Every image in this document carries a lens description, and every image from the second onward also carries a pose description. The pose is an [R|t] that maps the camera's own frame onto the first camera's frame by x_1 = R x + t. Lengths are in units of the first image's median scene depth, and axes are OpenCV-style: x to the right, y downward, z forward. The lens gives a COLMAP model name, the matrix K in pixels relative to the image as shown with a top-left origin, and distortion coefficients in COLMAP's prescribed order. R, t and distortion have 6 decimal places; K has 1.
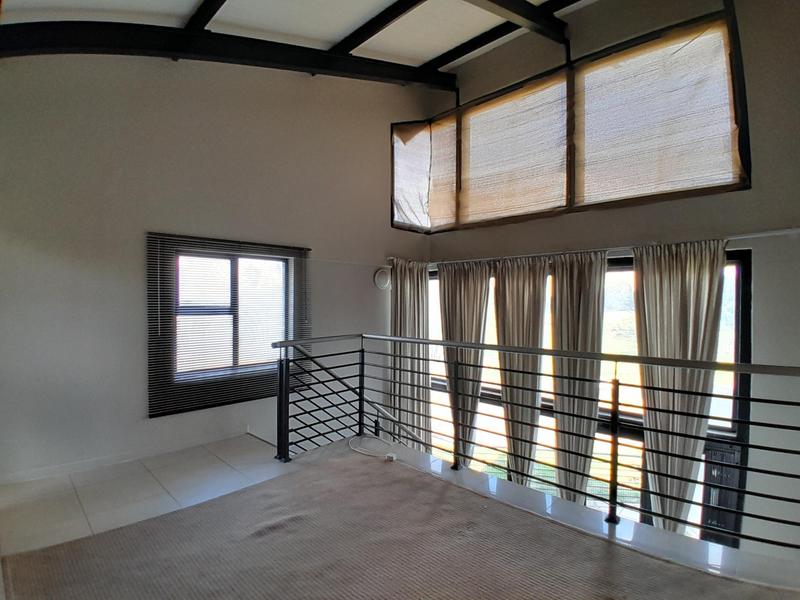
lens RADIAL K [[400.7, 0, 405.2], [0, 400.7, 301.6], [0, 0, 1]] dist [0.001597, -0.041489]
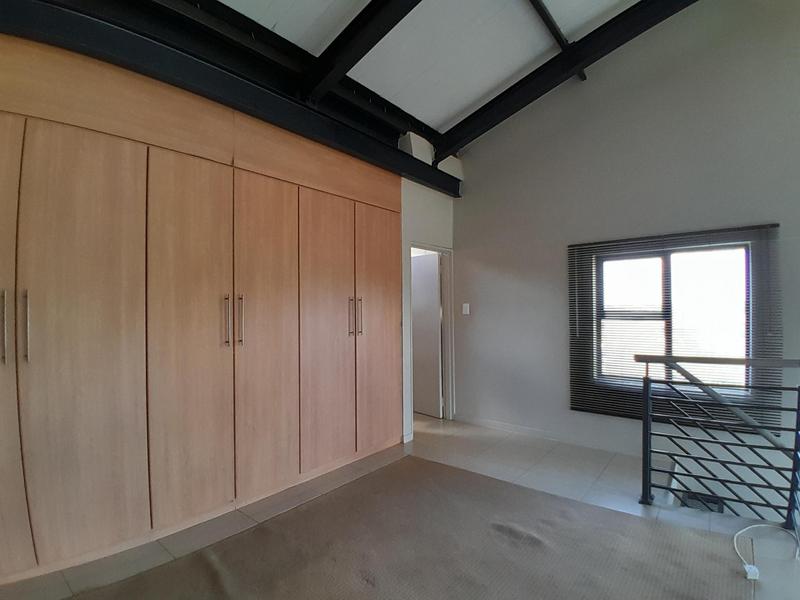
lens RADIAL K [[389.7, 0, 406.9], [0, 389.7, 301.0], [0, 0, 1]] dist [-0.002549, -0.039379]
pose [[0.067036, -0.022328, -0.997501, 0.401388], [0.011410, 0.999701, -0.021610, 0.002654], [0.997685, -0.009932, 0.067271, 0.427853]]
